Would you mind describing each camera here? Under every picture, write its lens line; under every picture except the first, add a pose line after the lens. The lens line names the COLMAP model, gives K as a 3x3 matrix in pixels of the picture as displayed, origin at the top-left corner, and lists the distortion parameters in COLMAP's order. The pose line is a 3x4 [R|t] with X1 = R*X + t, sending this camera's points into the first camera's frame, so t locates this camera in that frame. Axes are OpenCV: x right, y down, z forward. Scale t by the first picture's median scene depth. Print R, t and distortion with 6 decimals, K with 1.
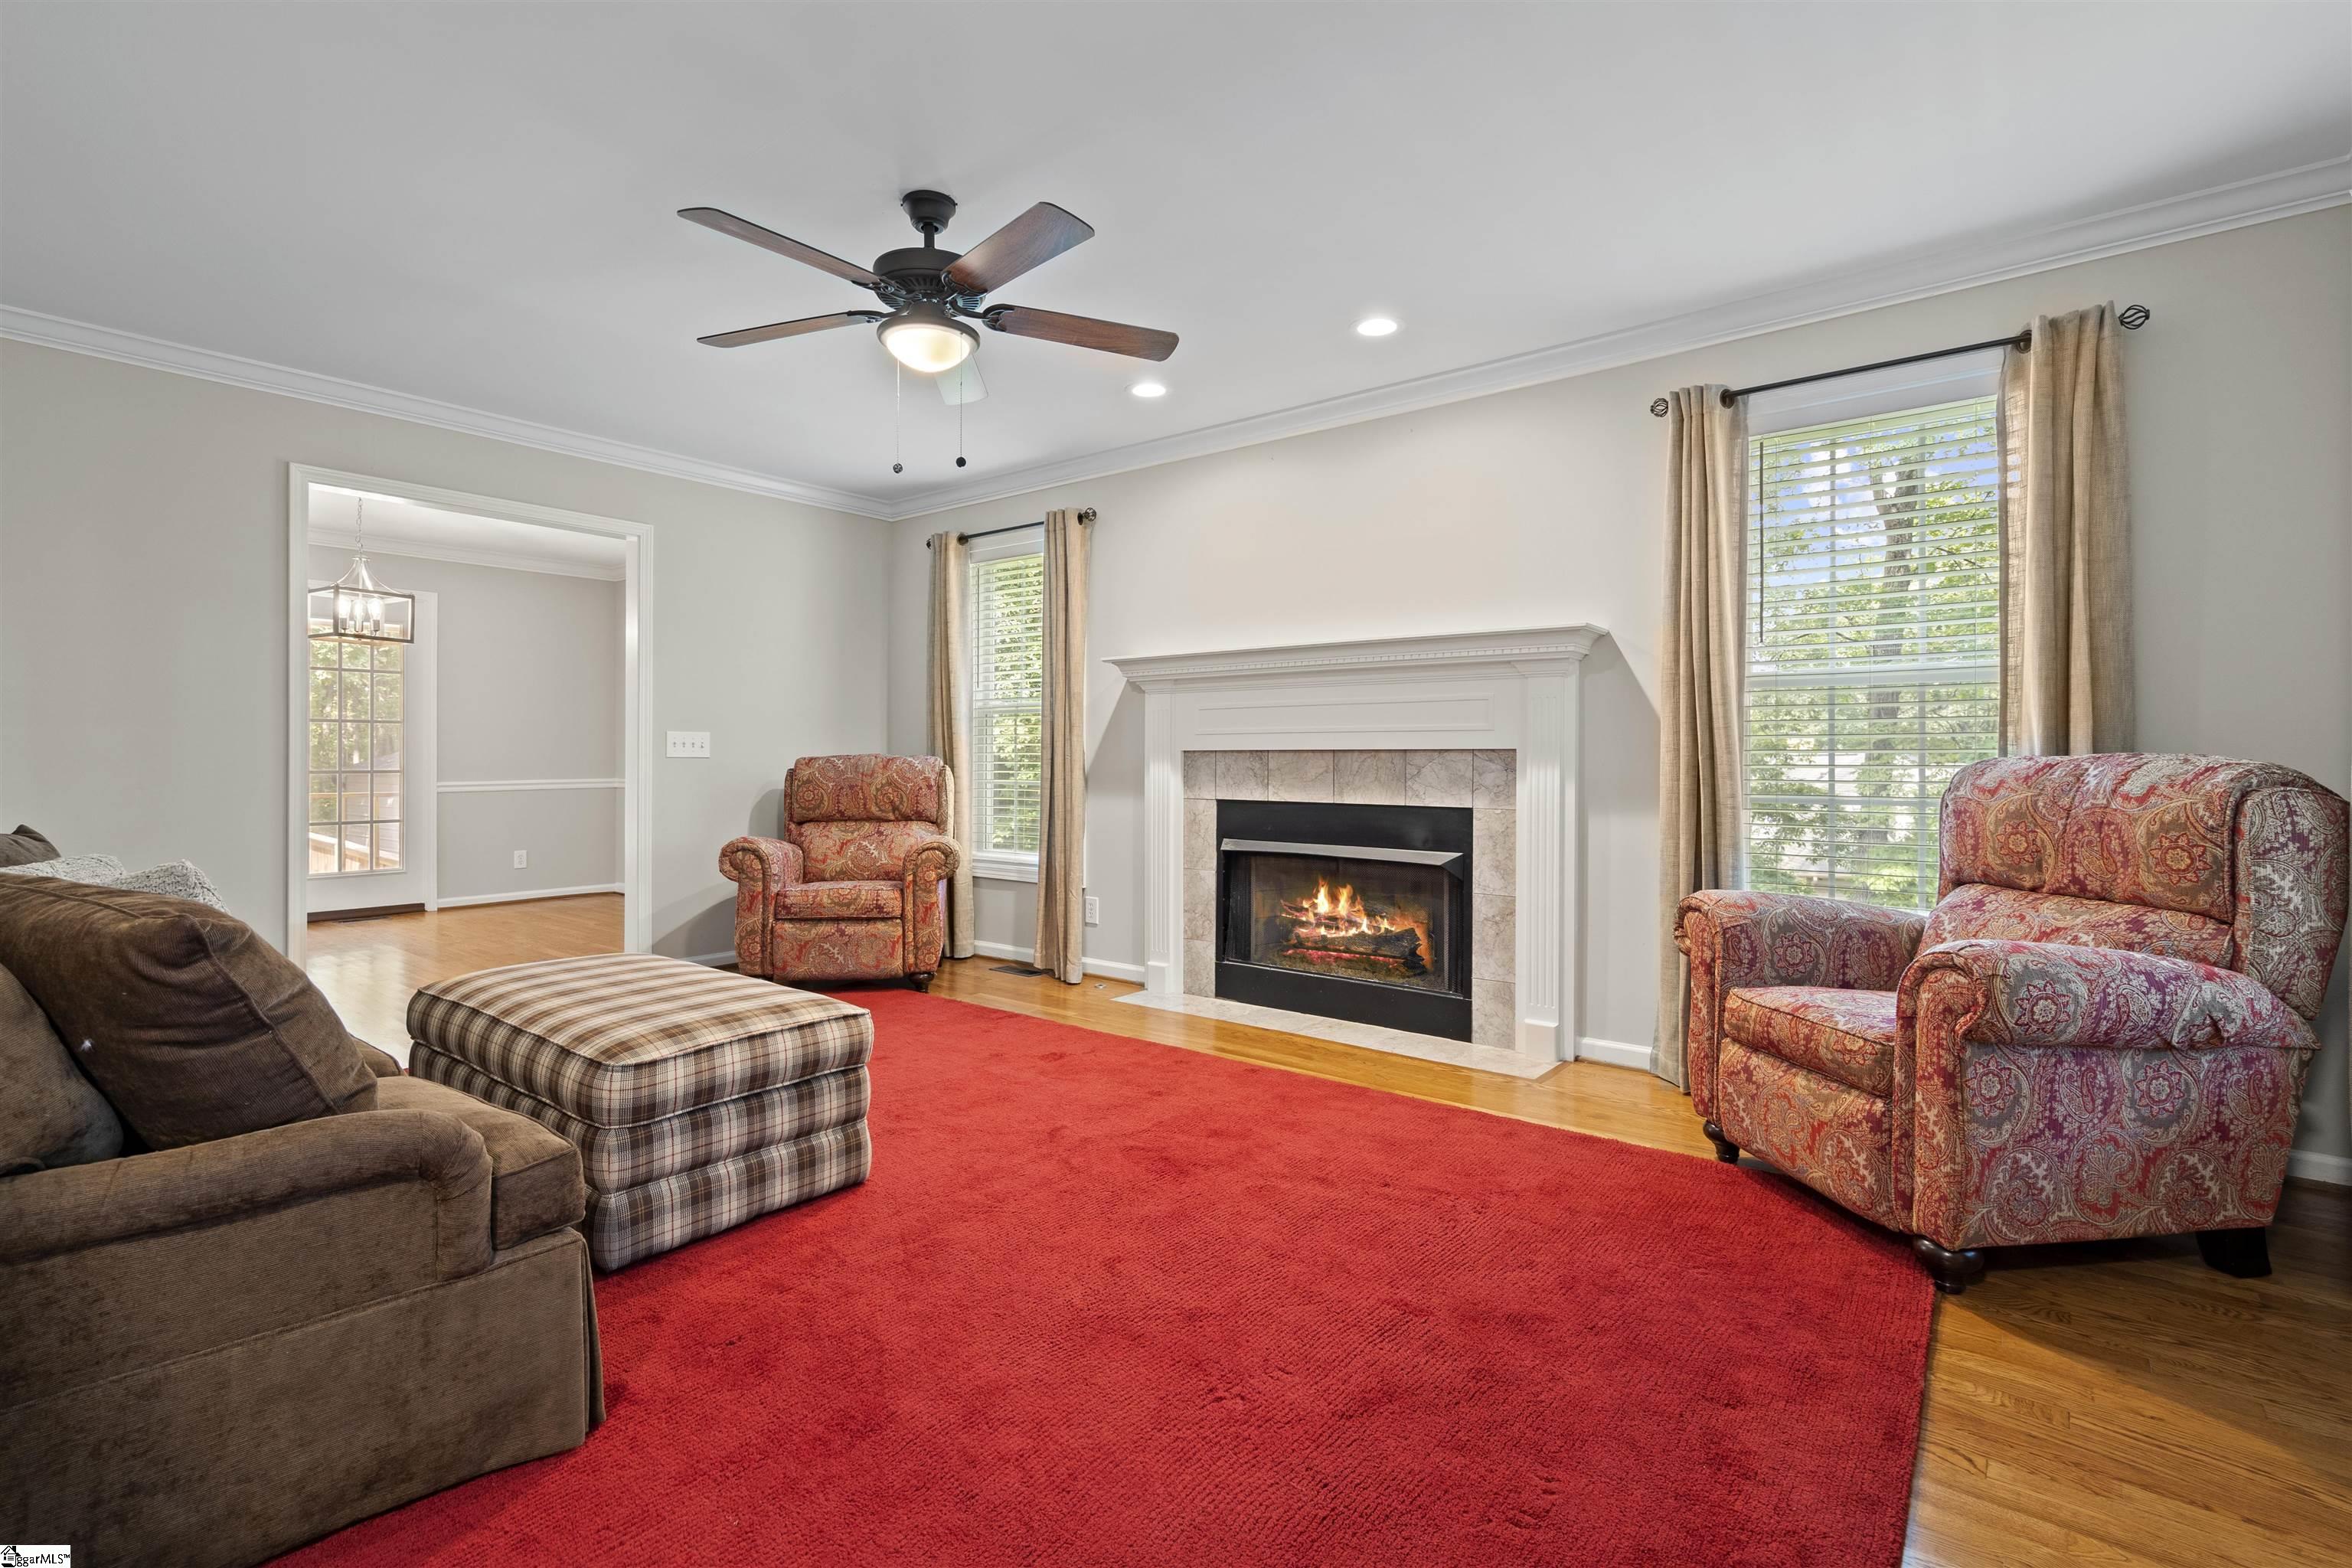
lens RADIAL K [[1074.0, 0, 1174.5], [0, 1074.0, 760.4], [0, 0, 1]] dist [-0.003001, 0.002959]
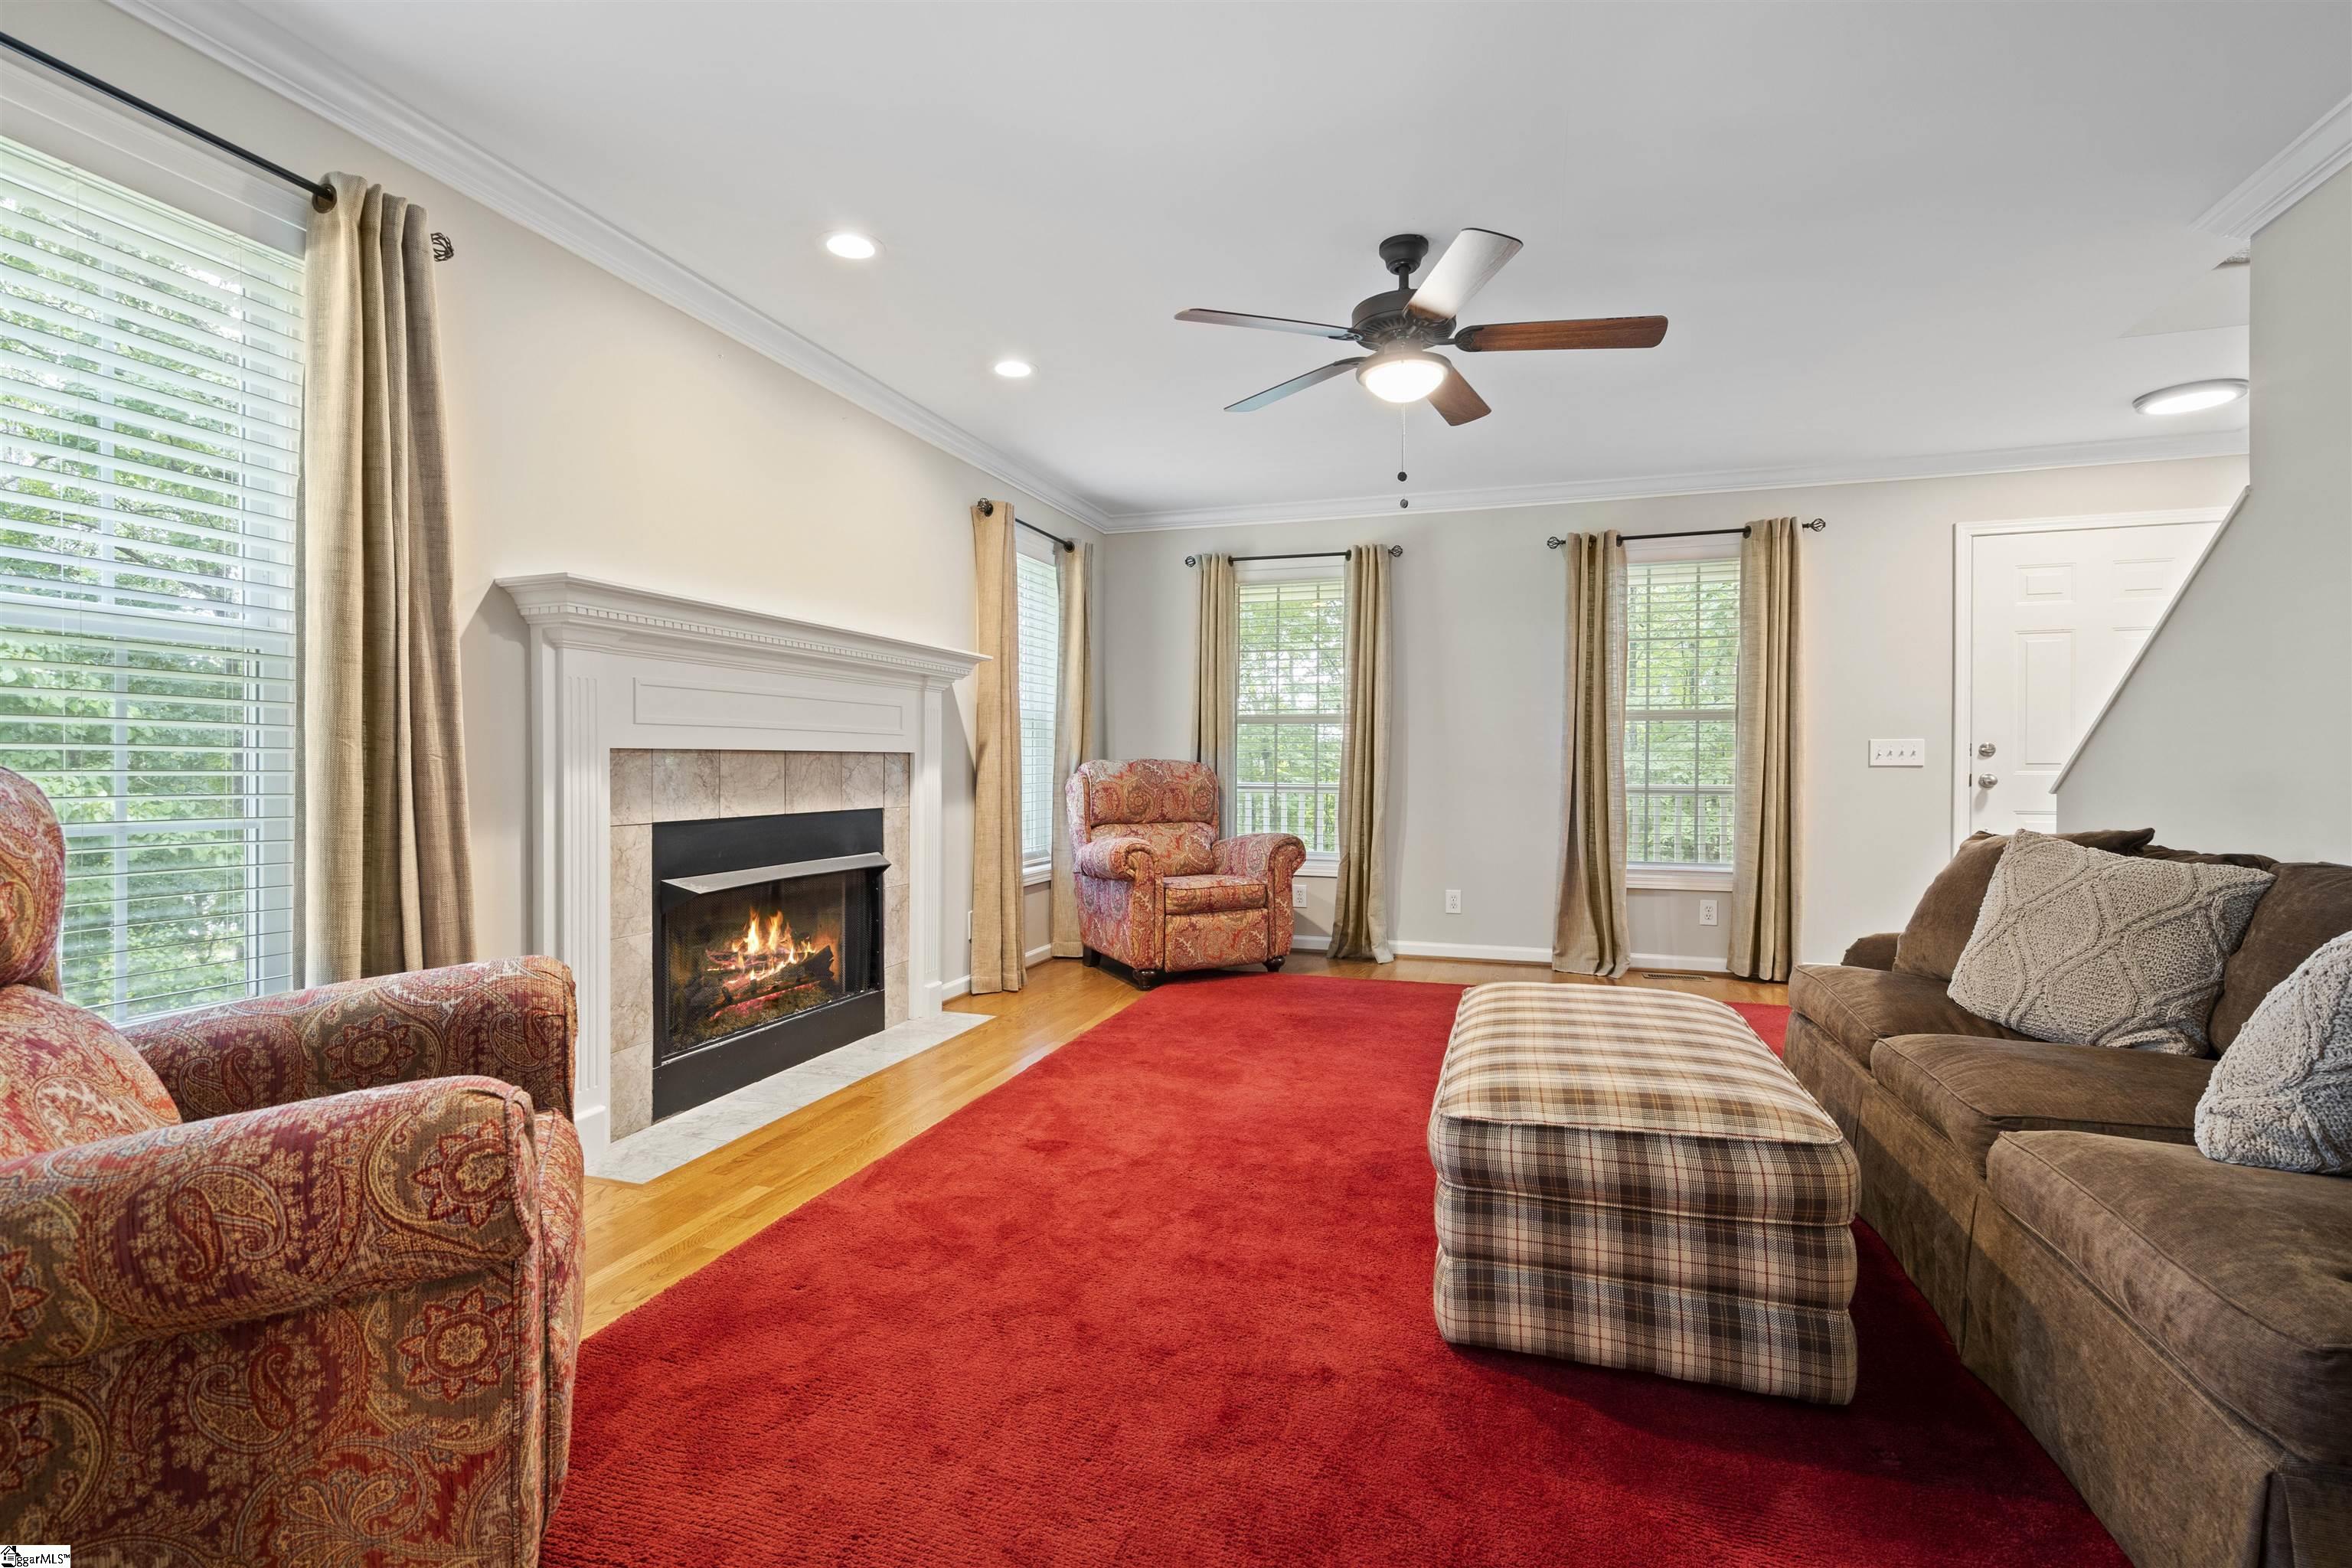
lens RADIAL K [[1074.0, 0, 1176.3], [0, 1074.0, 784.9], [0, 0, 1]] dist [-0.003001, 0.002959]
pose [[-0.335458, -0.018645, 0.941871, -0.731824], [0.002880, 0.999779, 0.020818, 0.000323], [-0.942051, 0.009696, -0.335331, 0.980375]]
